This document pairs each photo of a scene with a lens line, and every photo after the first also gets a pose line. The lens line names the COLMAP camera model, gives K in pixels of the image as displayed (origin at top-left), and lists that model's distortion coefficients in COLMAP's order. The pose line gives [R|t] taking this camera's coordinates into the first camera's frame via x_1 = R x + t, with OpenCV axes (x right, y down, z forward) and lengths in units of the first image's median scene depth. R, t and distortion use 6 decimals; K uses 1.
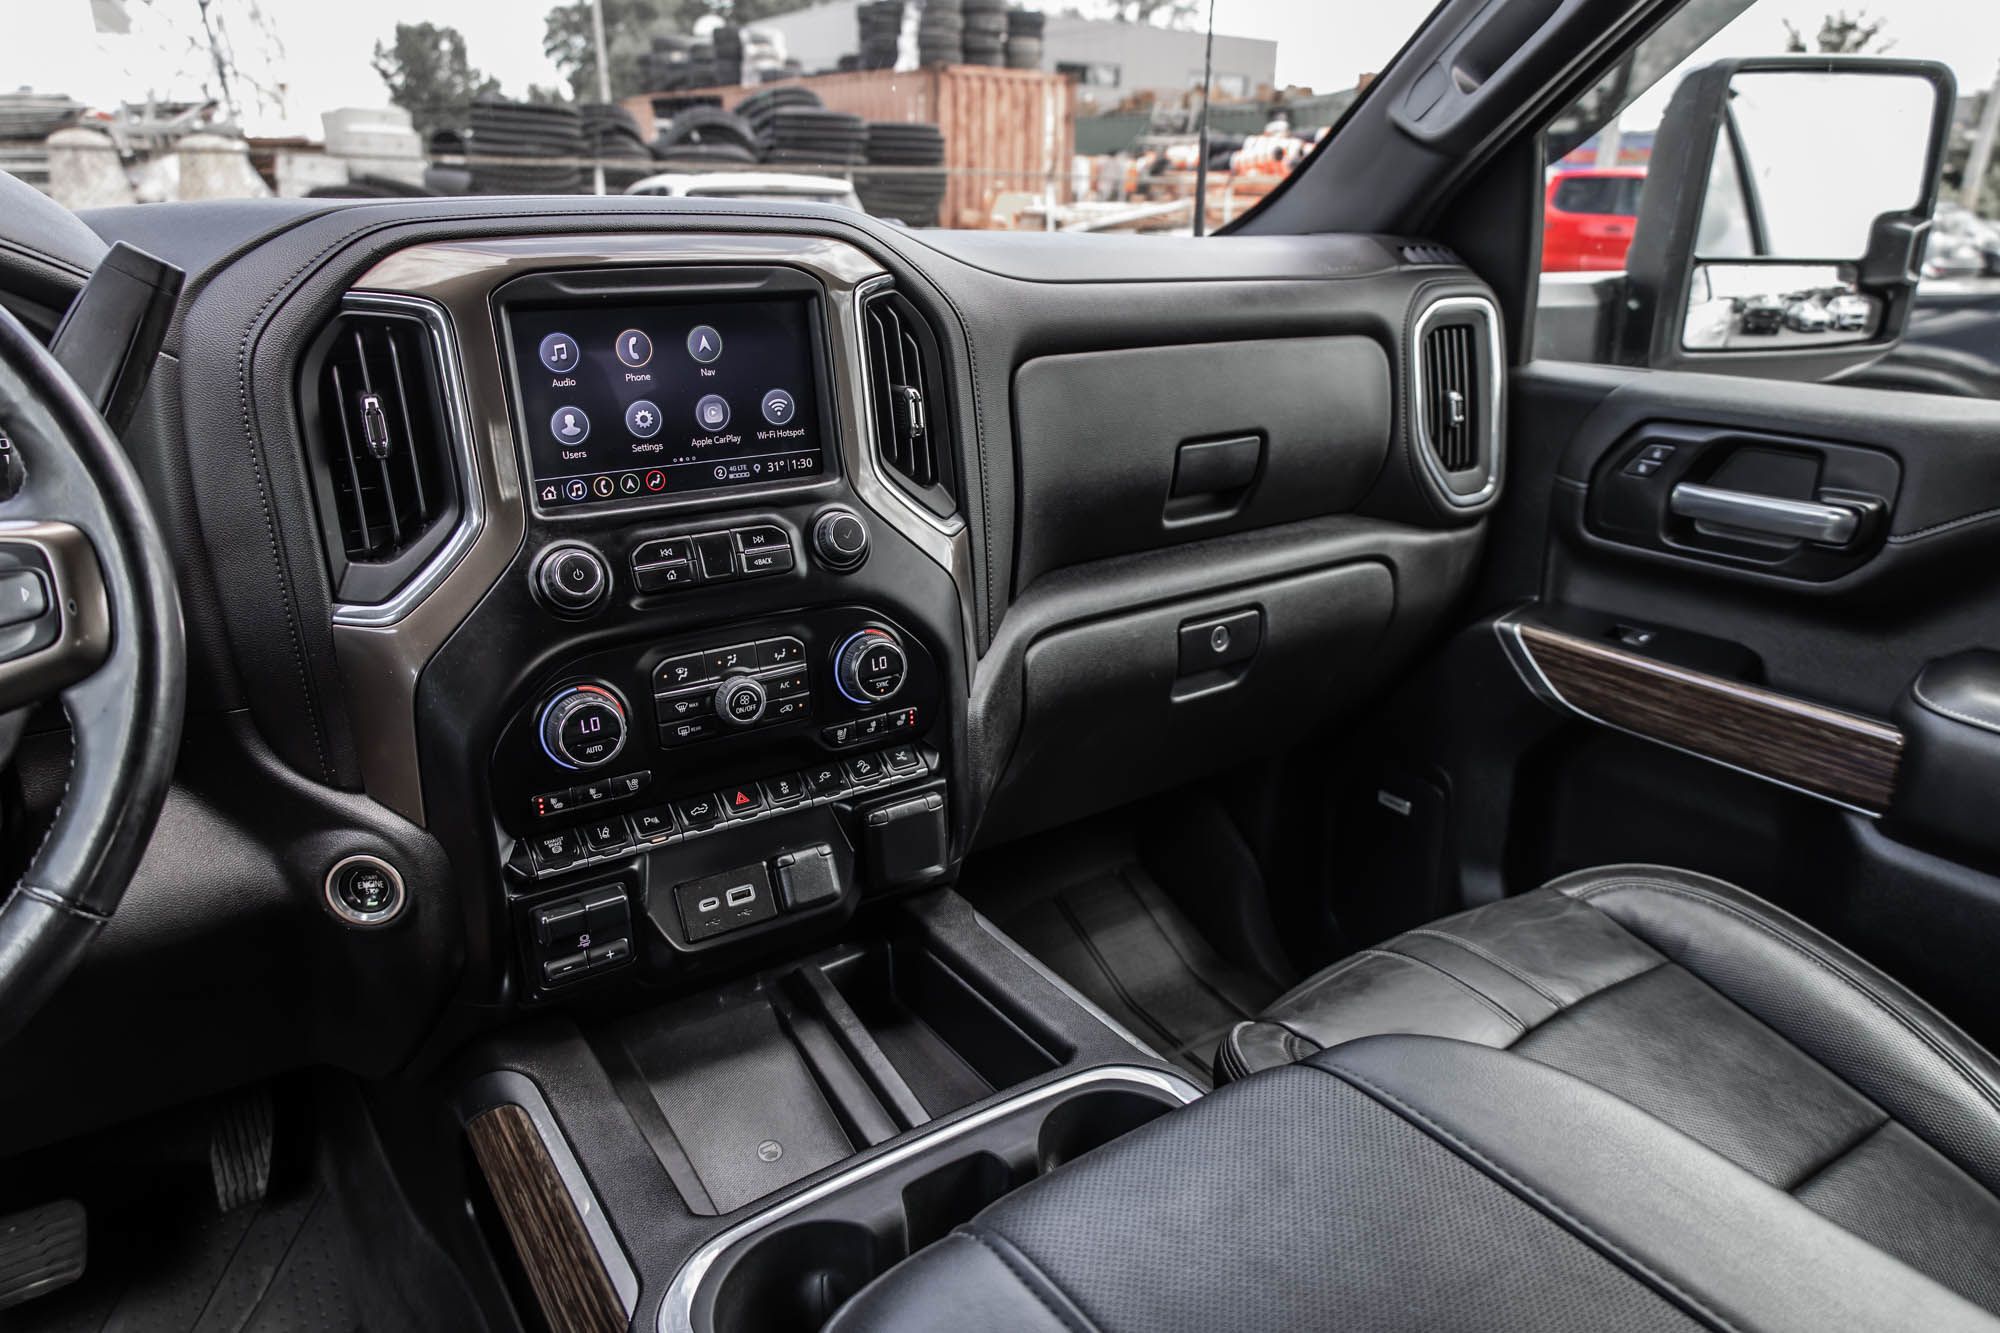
lens RADIAL K [[1314.3, 0, 1006.9], [0, 1314.3, 673.7], [0, 0, 1]] dist [0.001123, 0.002445]
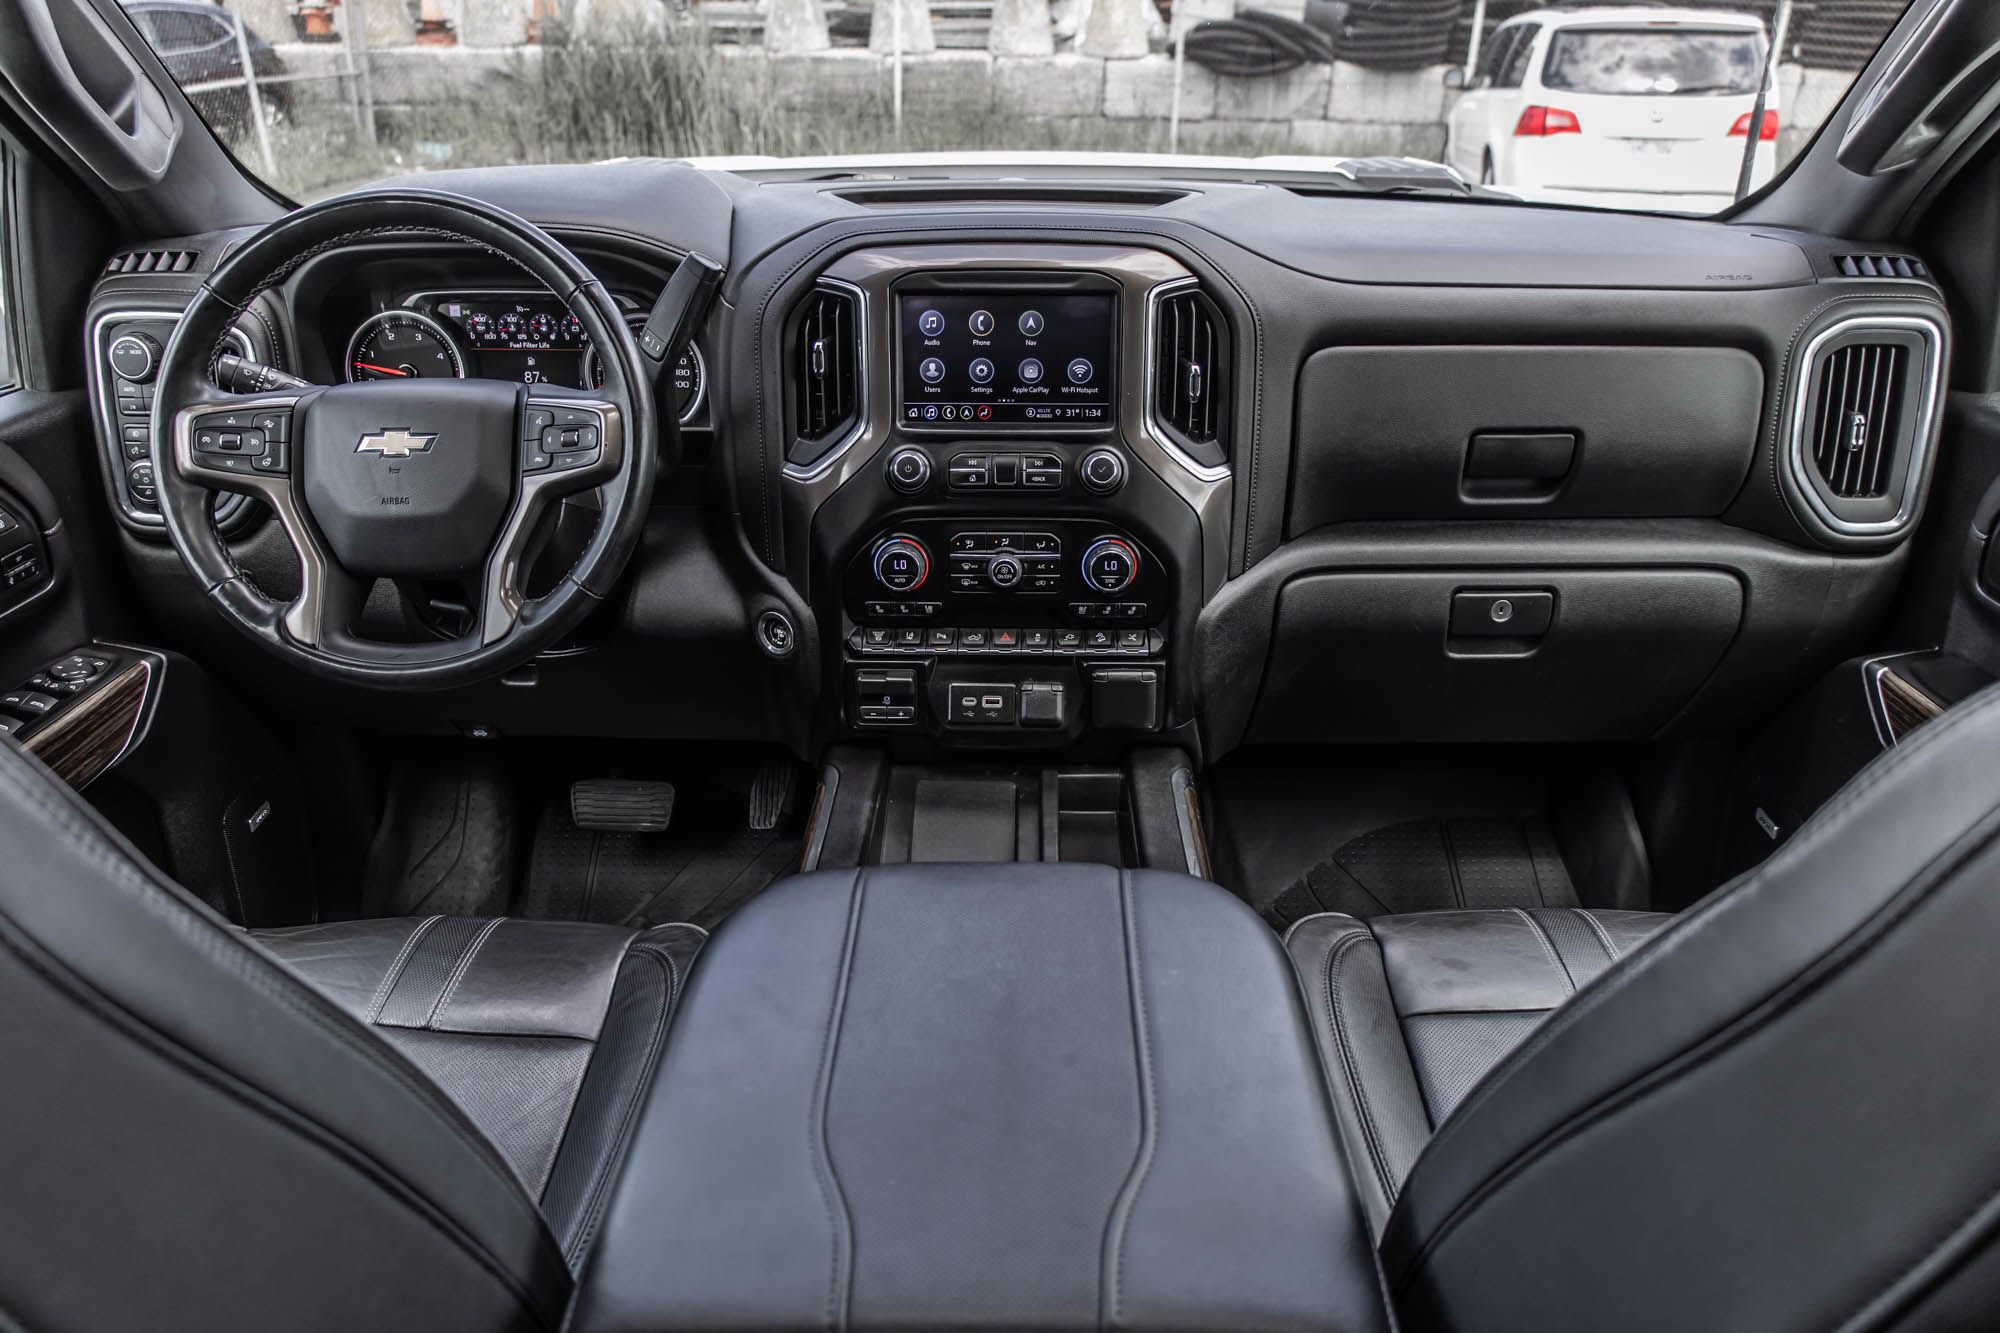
lens RADIAL K [[1421.0, 0, 994.4], [0, 1421.0, 656.7], [0, 0, 1]] dist [0.022668, -0.003811]
pose [[0.811895, 0.237182, -0.533452, 0.634965], [-0.192807, 0.971418, 0.138464, -0.099751], [0.551046, -0.009565, 0.834420, -0.317992]]
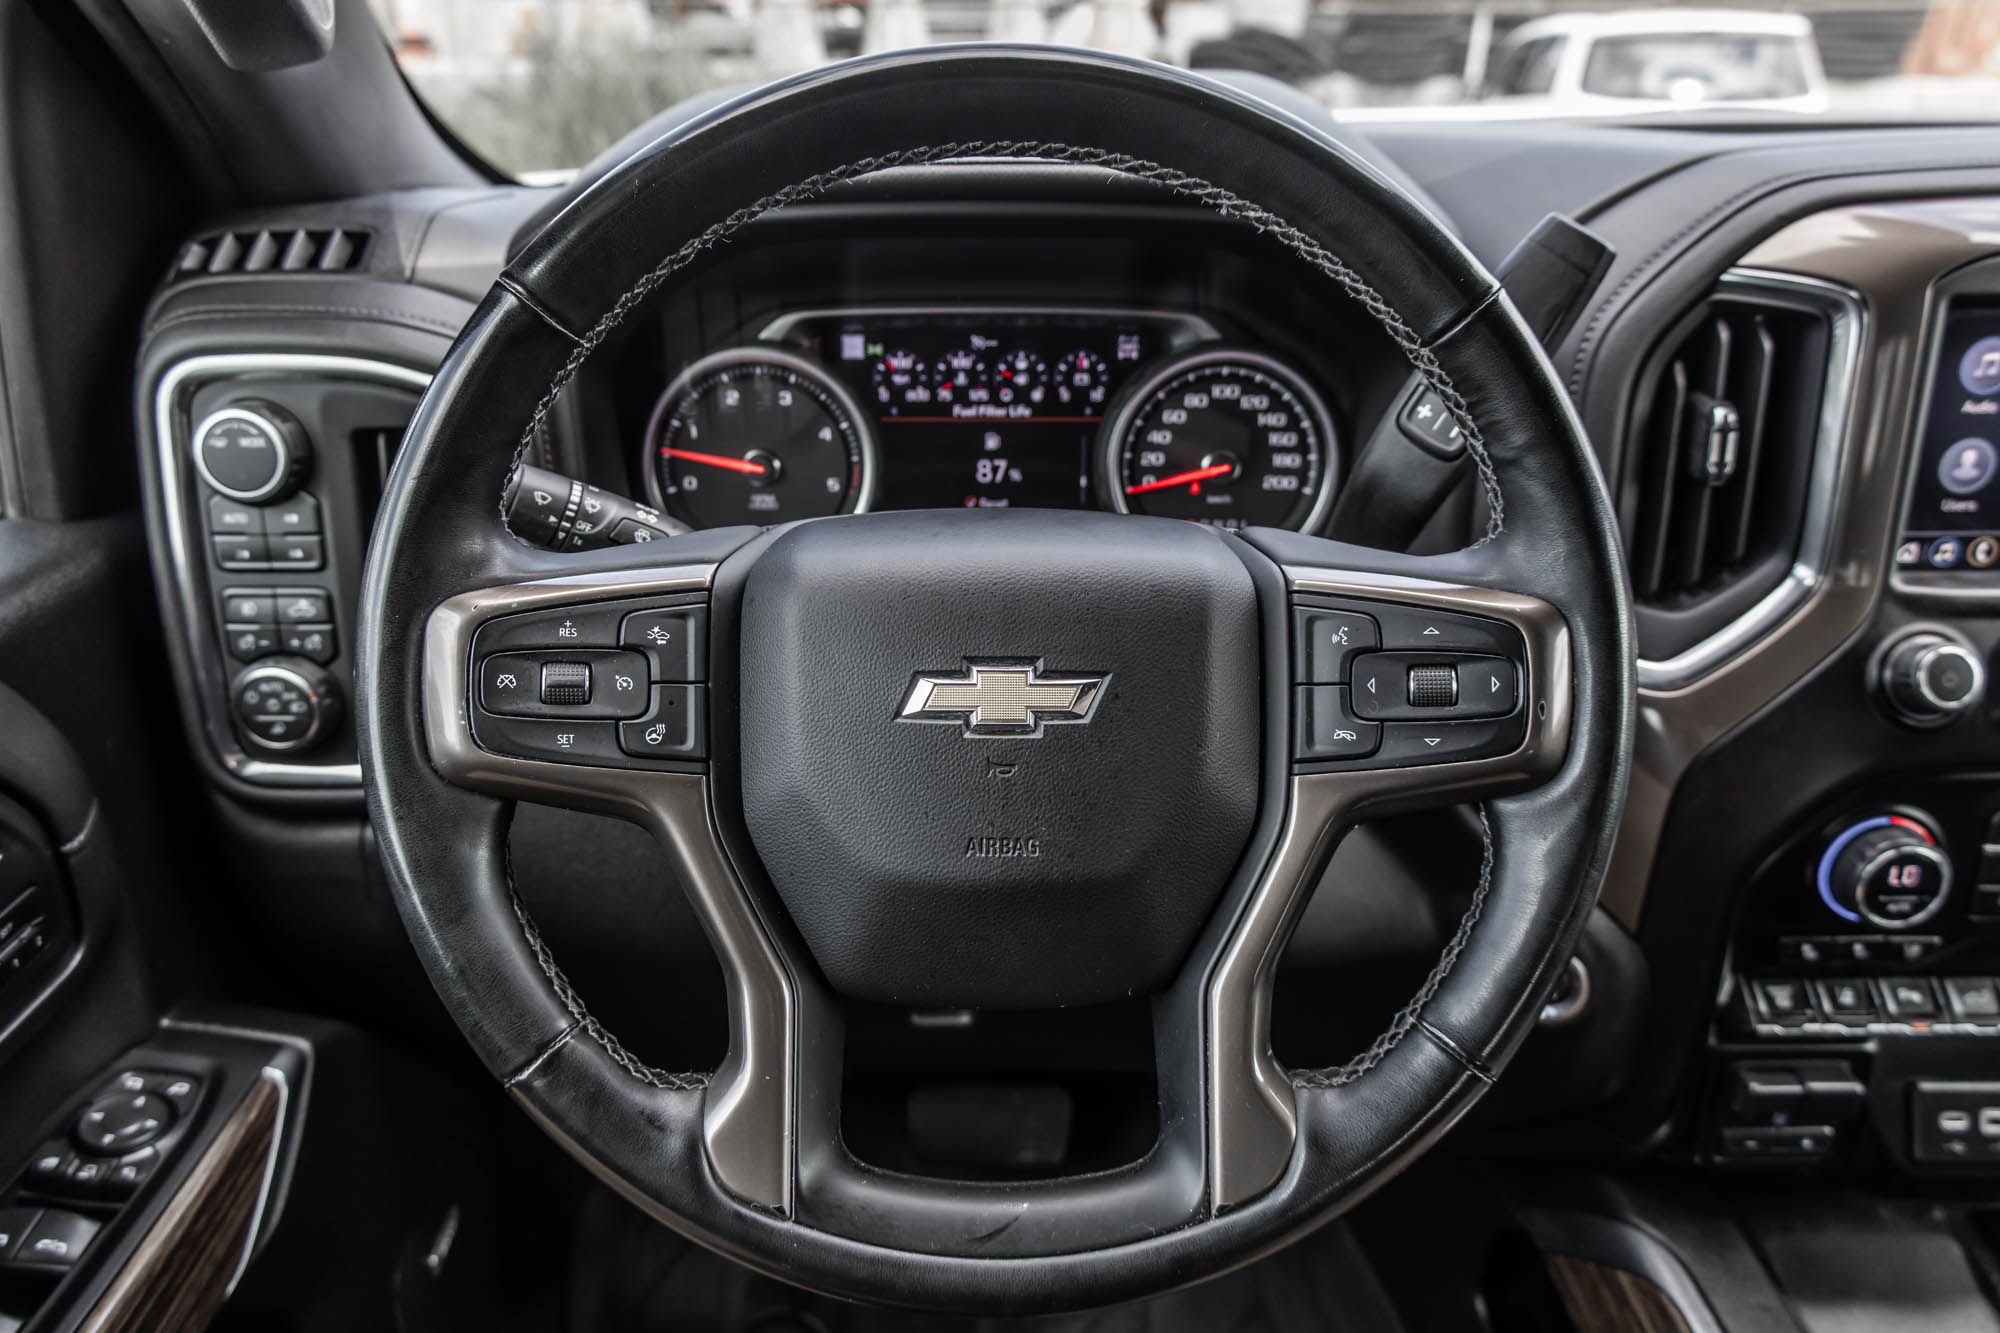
lens RADIAL K [[1336.9, 0, 1003.7], [0, 1336.9, 666.2], [0, 0, 1]] dist [0.019549, -0.000735]
pose [[0.840349, 0.227485, -0.492000, -0.357562], [-0.183805, 0.973486, 0.136165, -0.078039], [0.509931, -0.023994, 0.859881, 0.077348]]
